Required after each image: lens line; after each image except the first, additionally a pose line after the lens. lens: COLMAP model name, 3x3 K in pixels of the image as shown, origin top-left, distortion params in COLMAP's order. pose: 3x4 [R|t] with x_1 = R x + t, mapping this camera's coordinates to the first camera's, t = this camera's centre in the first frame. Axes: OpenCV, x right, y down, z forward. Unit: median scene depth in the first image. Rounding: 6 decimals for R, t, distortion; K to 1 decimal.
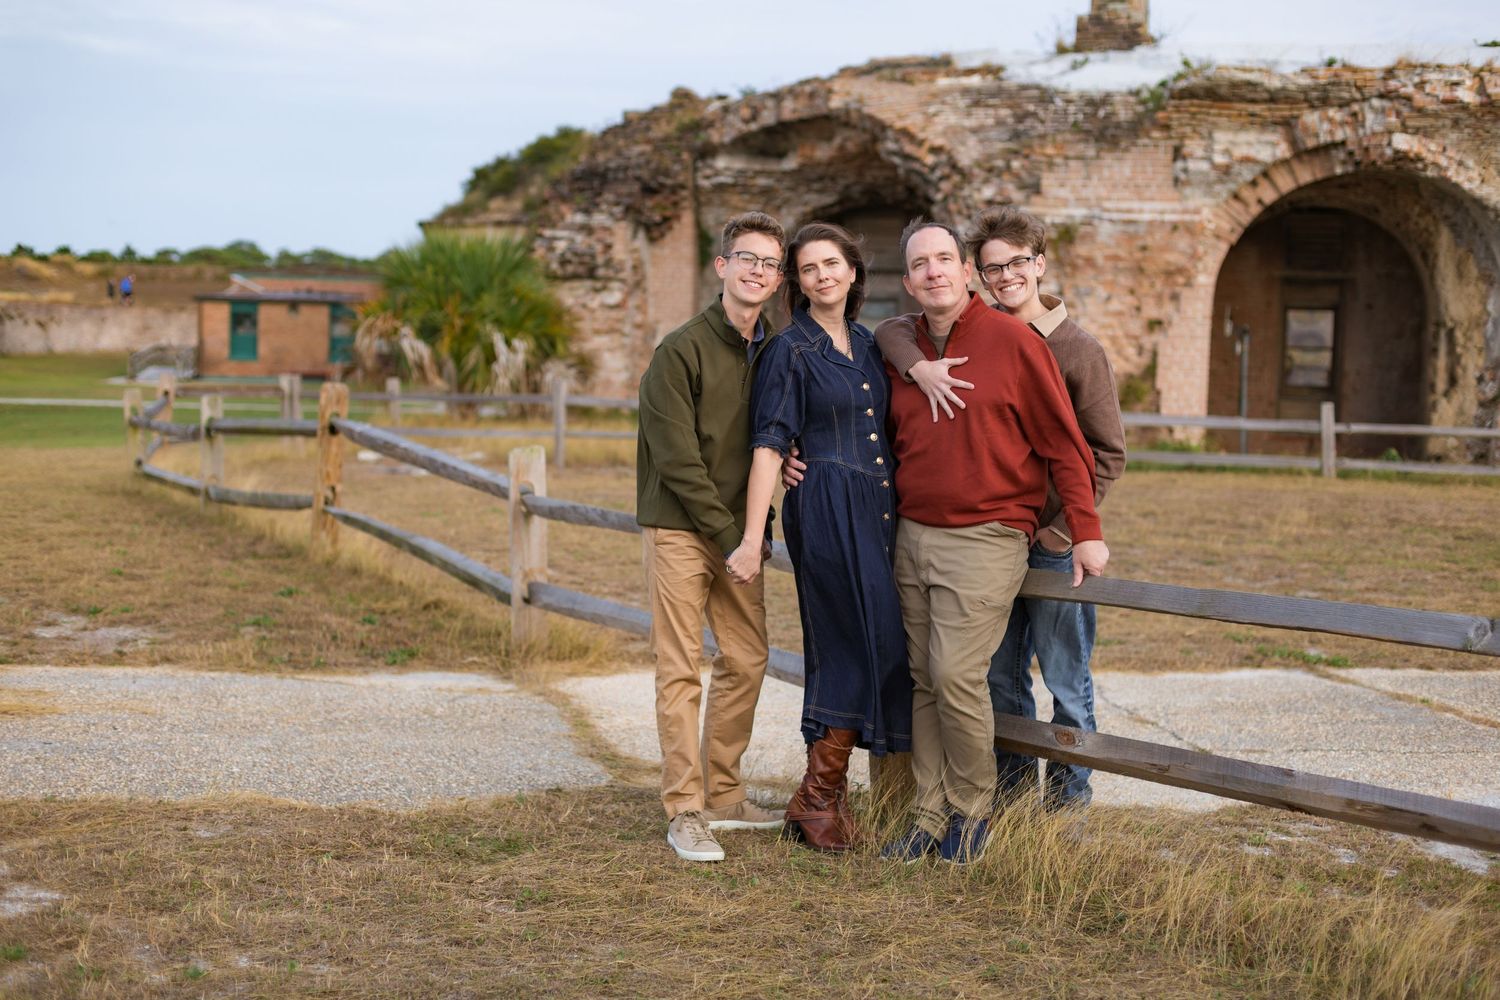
lens RADIAL K [[2136.2, 0, 747.7], [0, 2136.2, 501.5], [0, 0, 1]] dist [-0.032527, 0.000000]
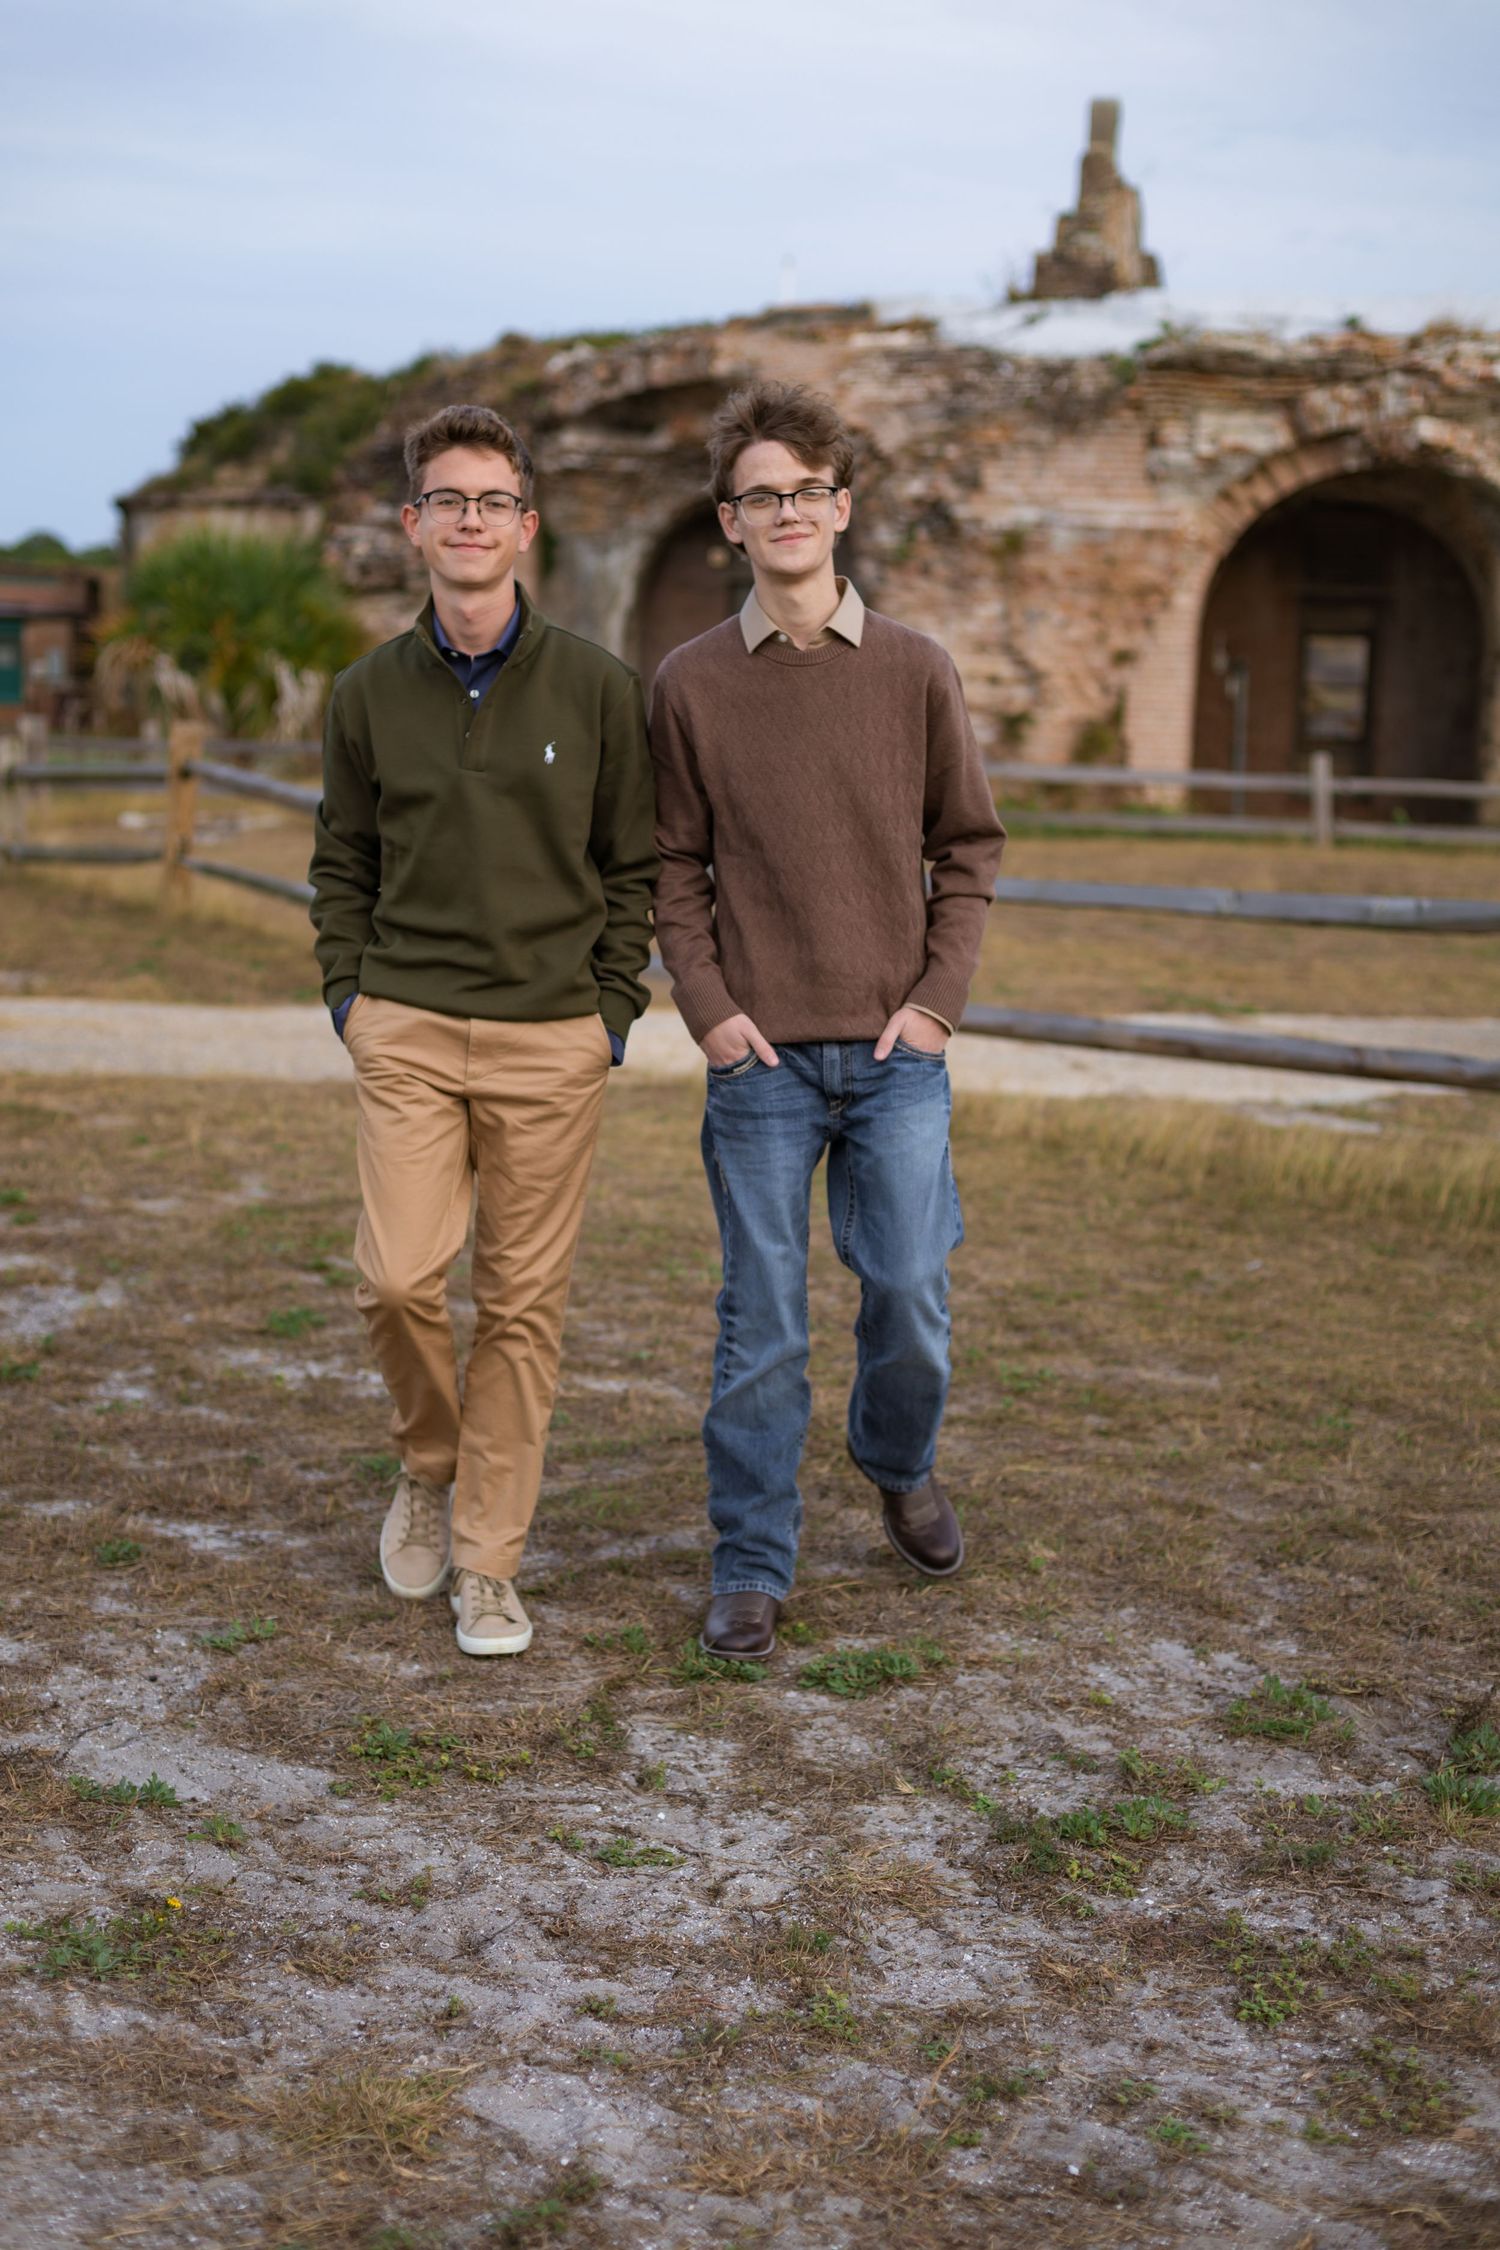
lens RADIAL K [[3204.3, 0, 750.2], [0, 3204.3, 1108.0], [0, 0, 1]] dist [-0.032527, 0.000000]
pose [[0.998561, -0.003416, 0.053523, -0.011649], [0.000191, 0.998190, 0.060140, 0.012105], [-0.053631, -0.060044, 0.996754, -0.176271]]
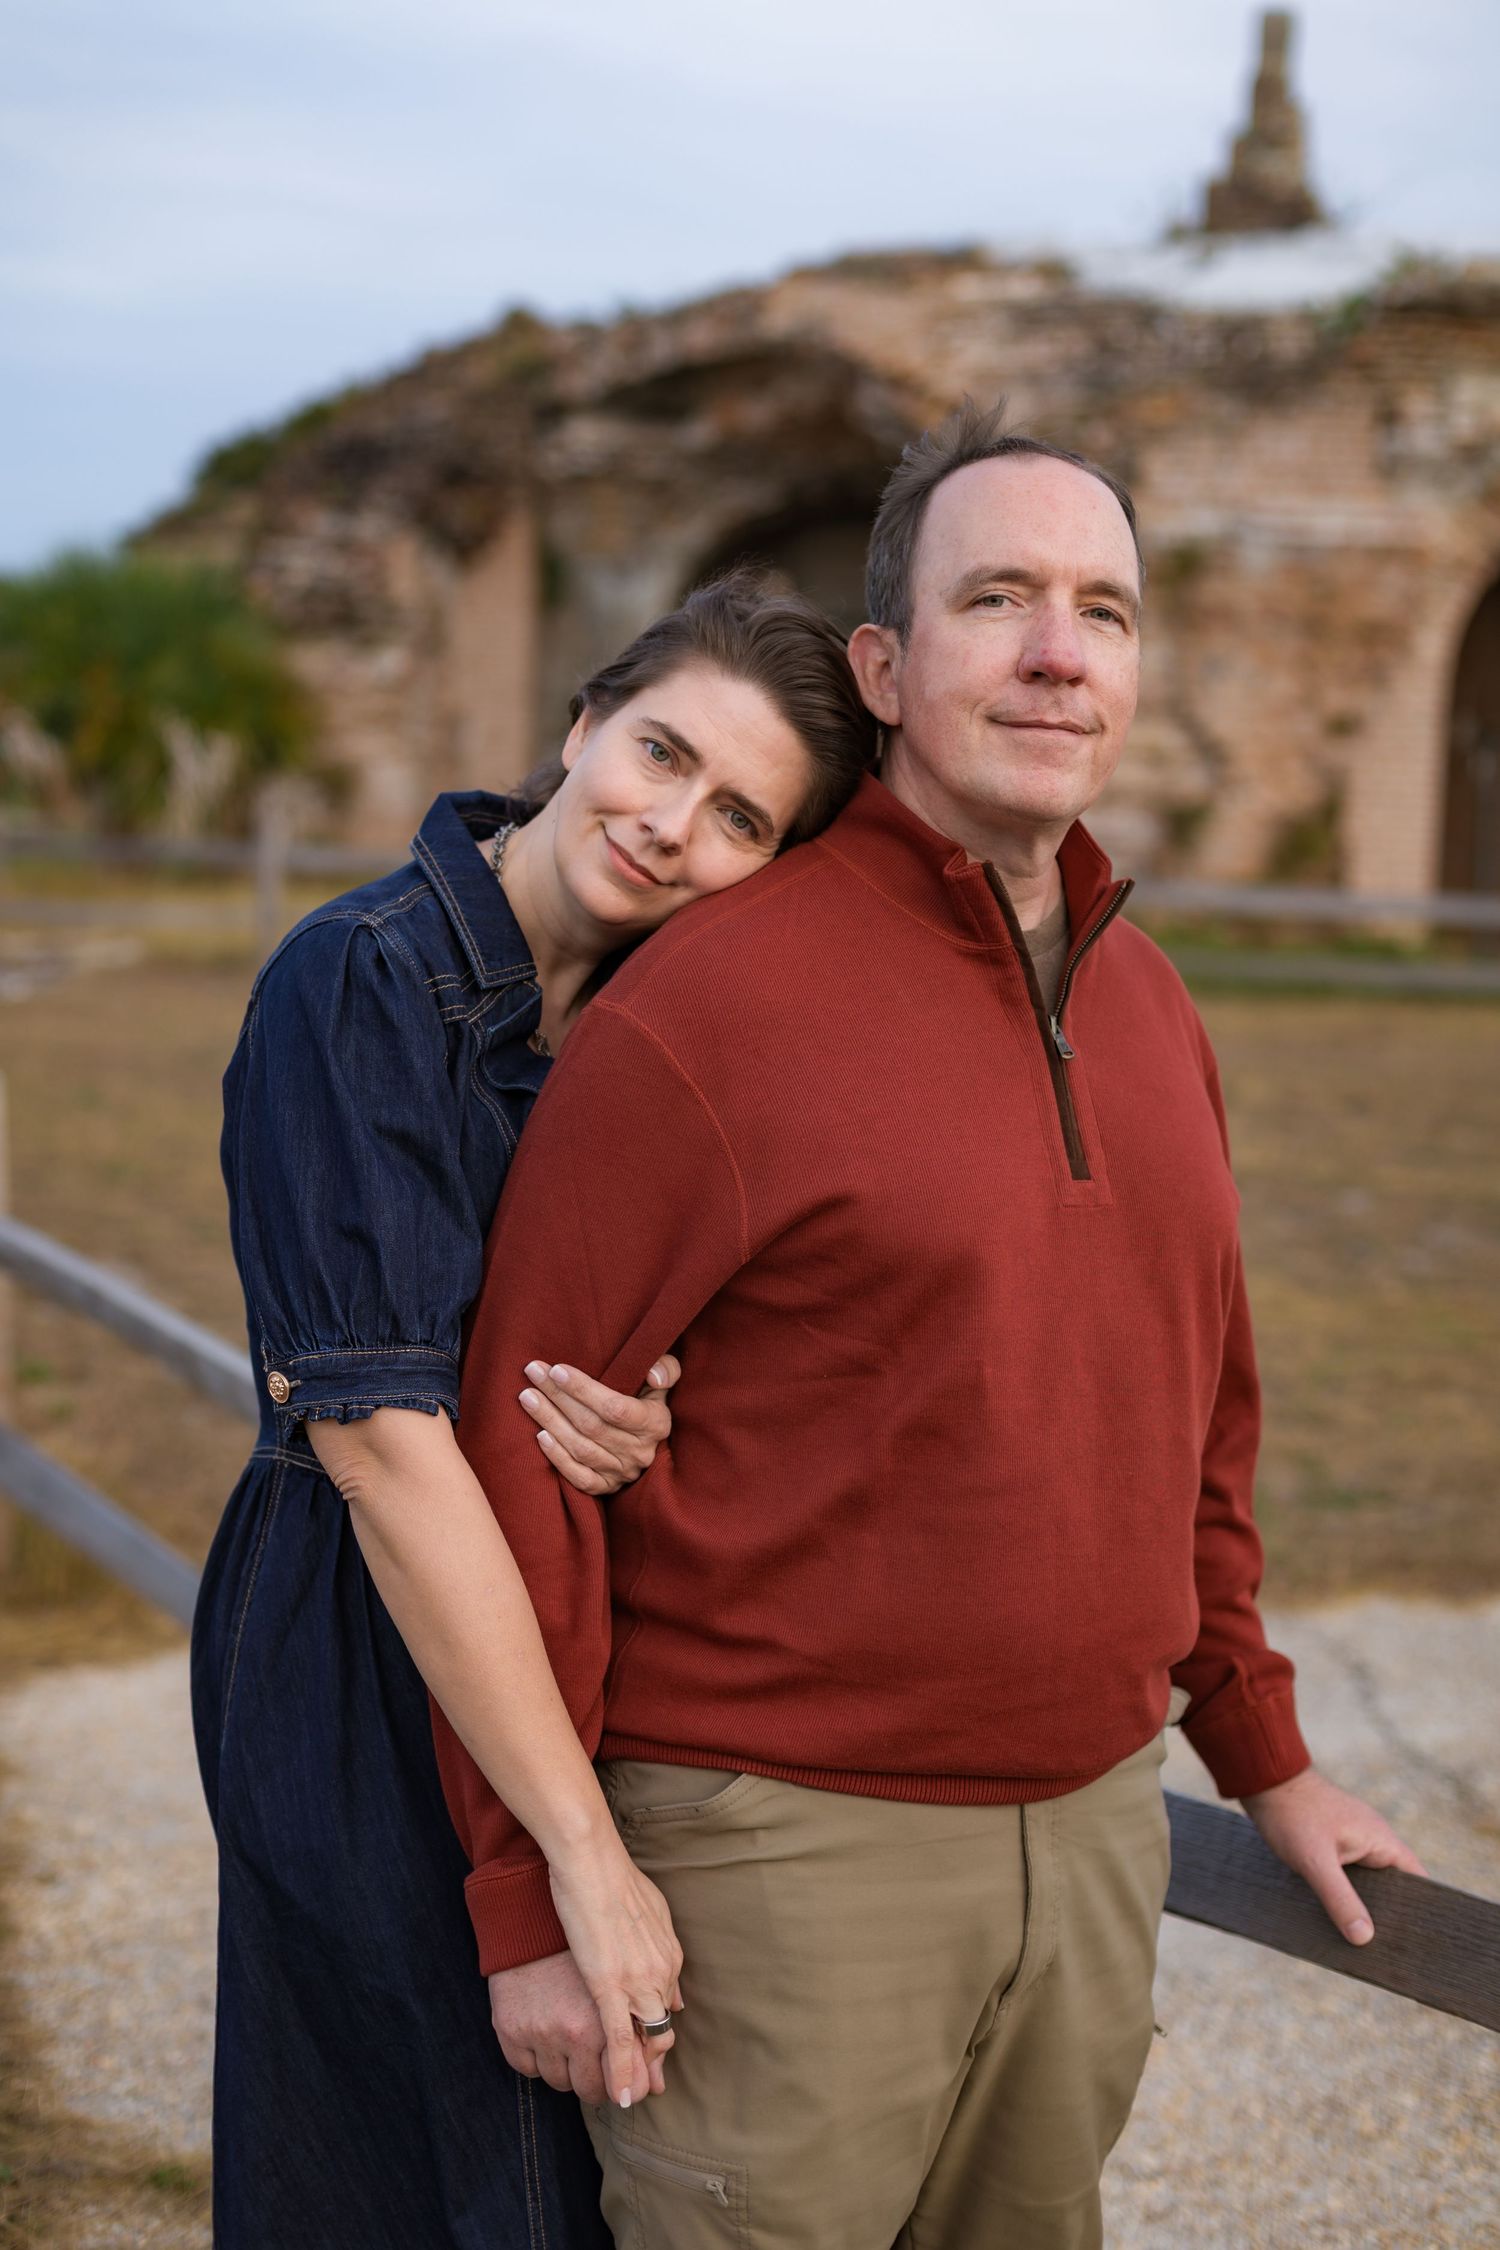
lens RADIAL K [[3204.3, 0, 751.4], [0, 3204.3, 1143.6], [0, 0, 1]] dist [-0.032527, 0.000000]
pose [[0.999528, 0.005247, 0.030265, 0.010133], [-0.006904, 0.998468, 0.054908, -0.016646], [-0.029931, -0.055091, 0.998033, 0.144683]]
